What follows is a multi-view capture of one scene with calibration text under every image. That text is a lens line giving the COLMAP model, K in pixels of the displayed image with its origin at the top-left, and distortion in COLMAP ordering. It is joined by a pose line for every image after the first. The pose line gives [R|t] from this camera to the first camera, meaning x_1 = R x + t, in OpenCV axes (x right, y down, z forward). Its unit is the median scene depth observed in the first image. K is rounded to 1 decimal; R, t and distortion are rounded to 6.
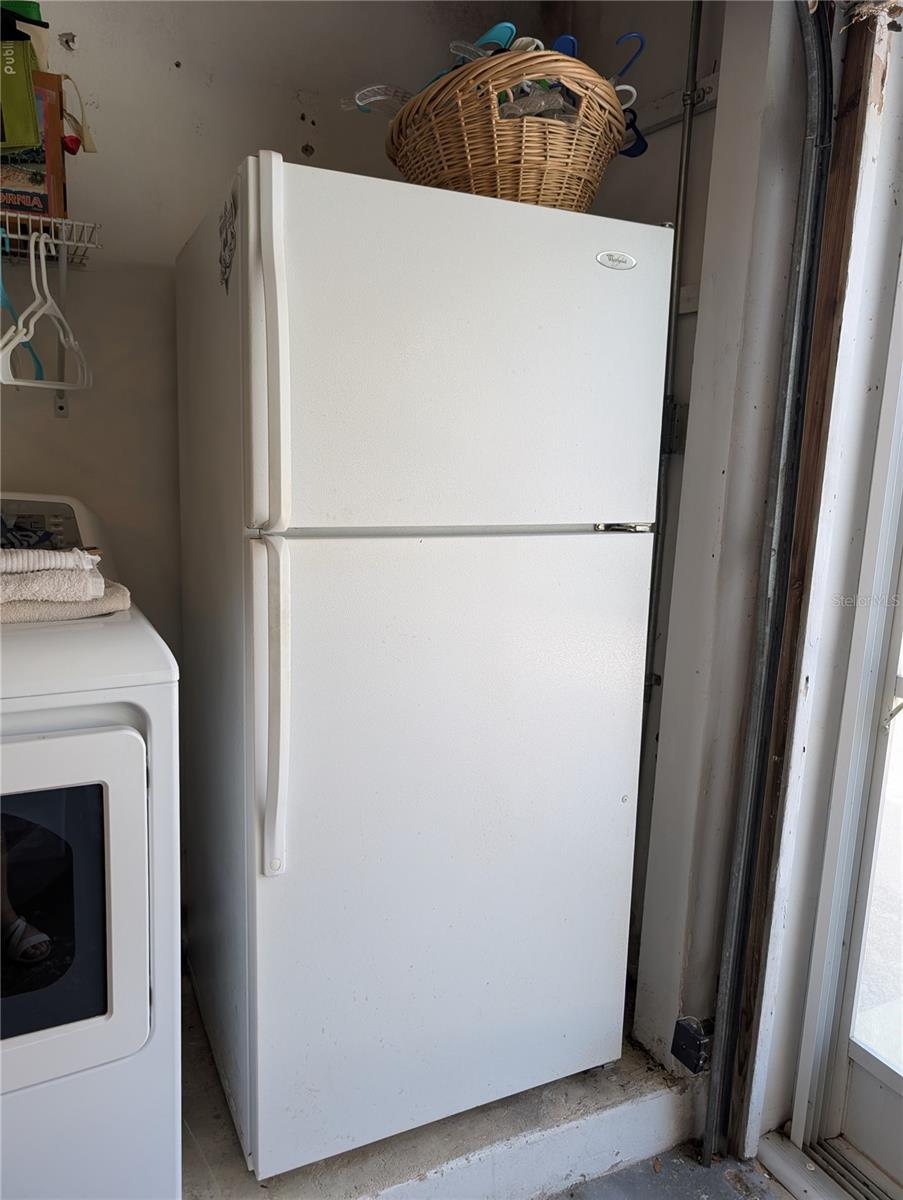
lens RADIAL K [[844.0, 0, 458.5], [0, 844.0, 605.0], [0, 0, 1]] dist [0.003908, -0.006494]
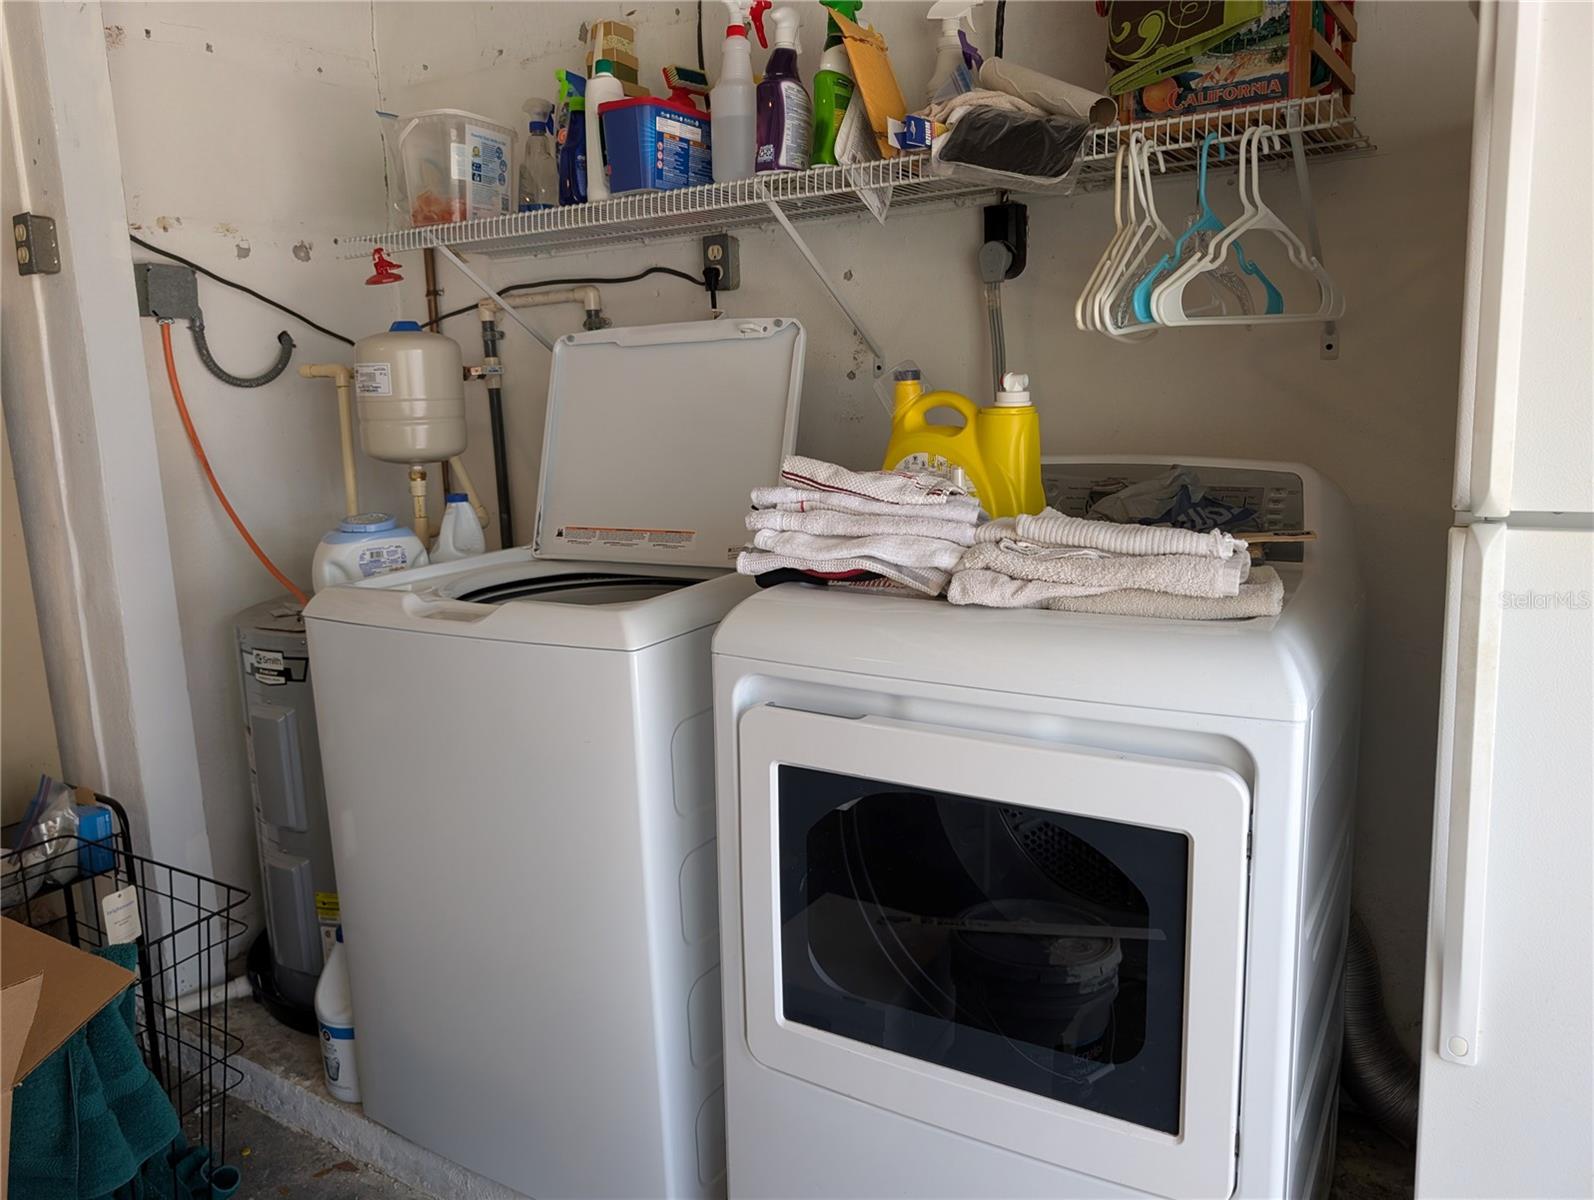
lens RADIAL K [[1121.1, 0, 797.3], [0, 1121.1, 588.4], [0, 0, 1]] dist [0.003908, -0.006494]
pose [[0.524998, 0.087537, -0.846590, 0.205498], [-0.105564, 0.993713, 0.037285, -0.010187], [0.844532, 0.069795, 0.530938, 0.124530]]
